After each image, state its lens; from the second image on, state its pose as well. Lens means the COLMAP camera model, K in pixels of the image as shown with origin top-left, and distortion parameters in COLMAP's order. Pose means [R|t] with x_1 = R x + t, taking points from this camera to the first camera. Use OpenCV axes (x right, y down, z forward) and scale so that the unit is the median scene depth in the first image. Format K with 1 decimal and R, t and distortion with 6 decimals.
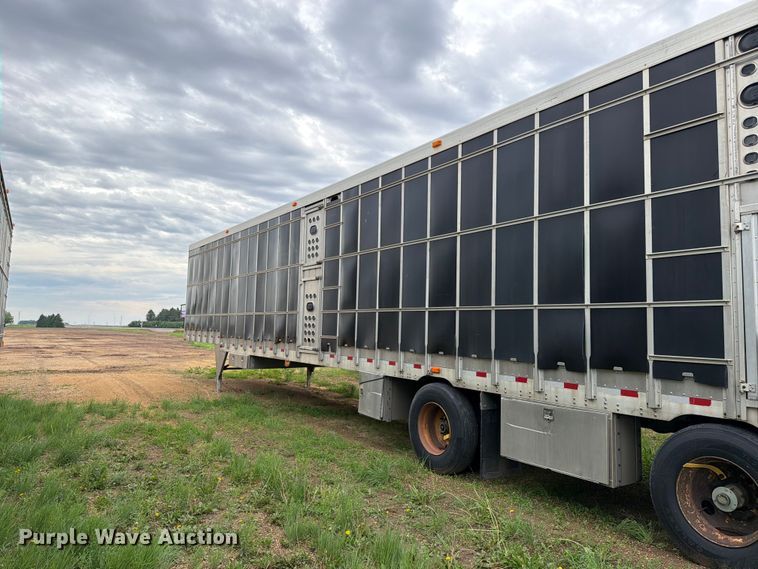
lens RADIAL K [[529.5, 0, 379.2], [0, 529.5, 282.4], [0, 0, 1]] dist [0.079507, -0.110035]
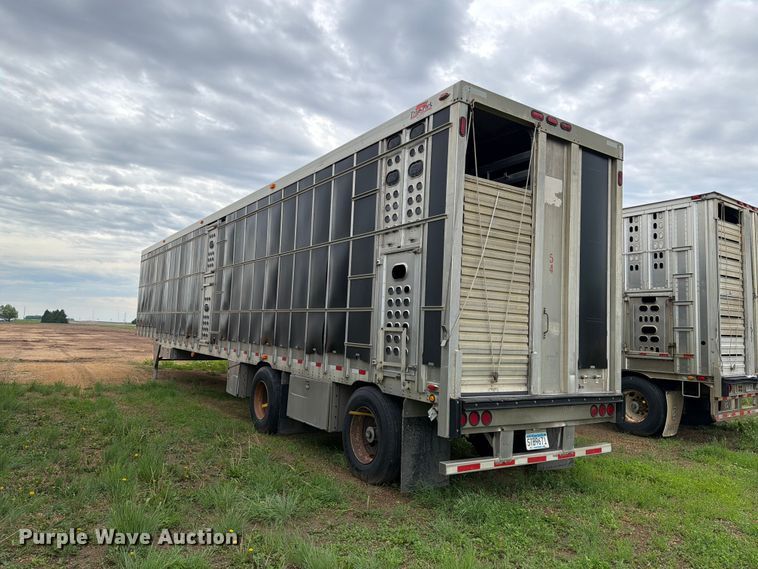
lens RADIAL K [[534.1, 0, 381.1], [0, 534.1, 282.2], [0, 0, 1]] dist [0.075104, -0.113818]
pose [[0.999774, 0.018524, -0.010410, 0.530774], [-0.018565, 0.999820, -0.003883, -0.028519], [0.010336, 0.004075, 0.999938, -0.449634]]
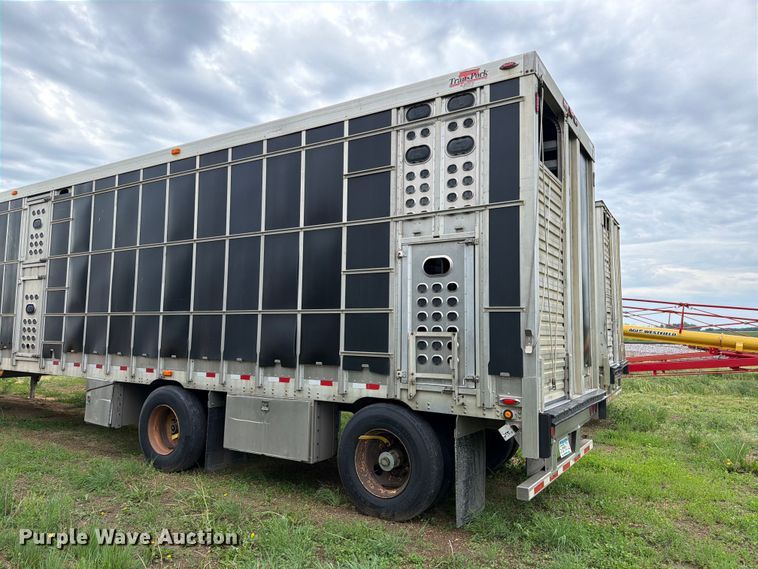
lens RADIAL K [[529.5, 0, 379.2], [0, 529.5, 282.4], [0, 0, 1]] dist [0.079507, -0.110035]
pose [[0.911890, 0.026627, 0.409570, 0.065325], [-0.026516, 0.999631, -0.005953, -0.017466], [-0.409577, -0.005432, 0.912259, -0.137085]]
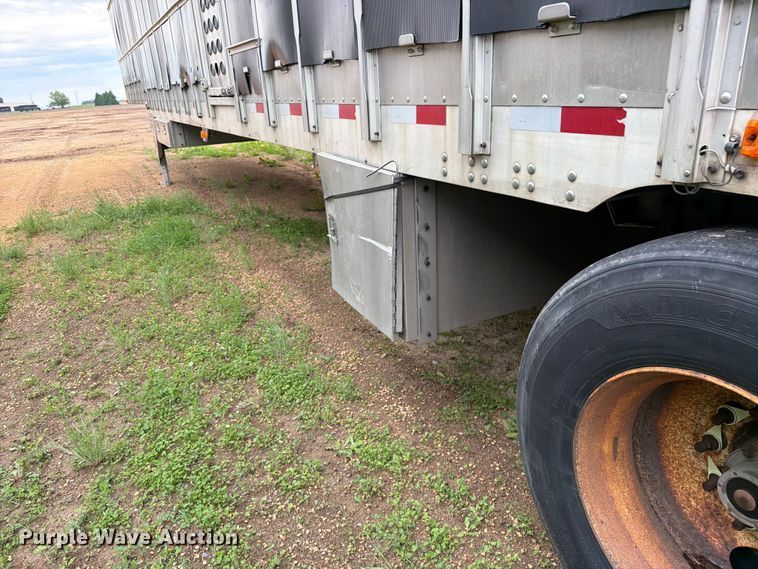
lens RADIAL K [[533.1, 0, 379.0], [0, 533.1, 284.5], [0, 0, 1]] dist [0.006248, -0.003640]
pose [[0.991406, -0.034908, -0.126079, 0.041034], [0.085902, 0.900574, 0.426131, 0.177956], [0.098668, -0.433299, 0.895833, 1.140324]]
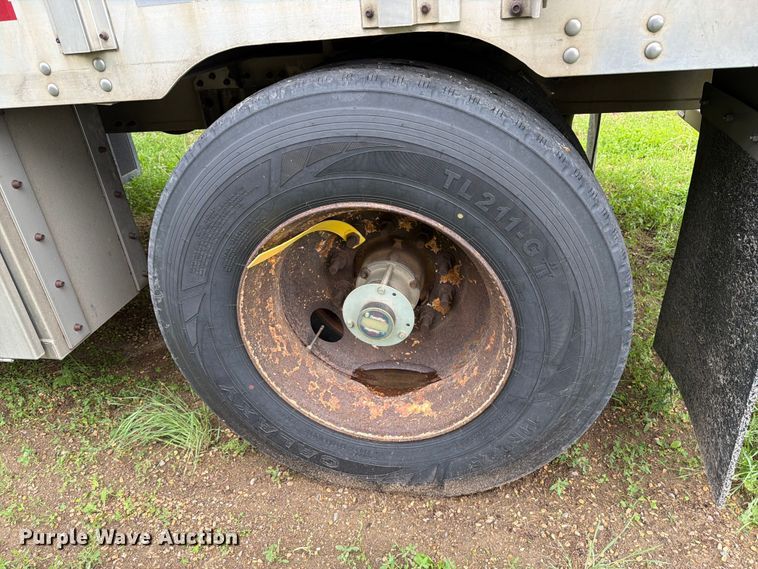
lens RADIAL K [[508.3, 0, 379.0], [0, 508.3, 284.5], [0, 0, 1]] dist [0.074535, -0.087679]
pose [[0.687379, -0.413997, 0.596756, 0.362987], [0.031313, 0.837767, 0.545129, 0.171385], [-0.725624, -0.356024, 0.588827, 0.637339]]
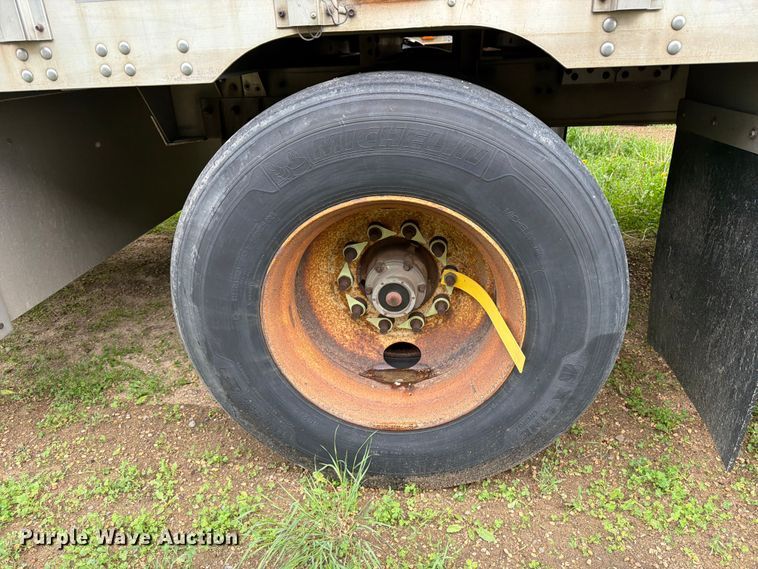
lens RADIAL K [[531.2, 0, 373.2], [0, 531.2, 292.6], [0, 0, 1]] dist [0.026791, -0.040892]
pose [[0.632177, -0.368299, 0.681695, -0.035186], [-0.011163, 0.875386, 0.483297, 0.221602], [-0.774743, -0.313139, 0.549287, 1.165820]]
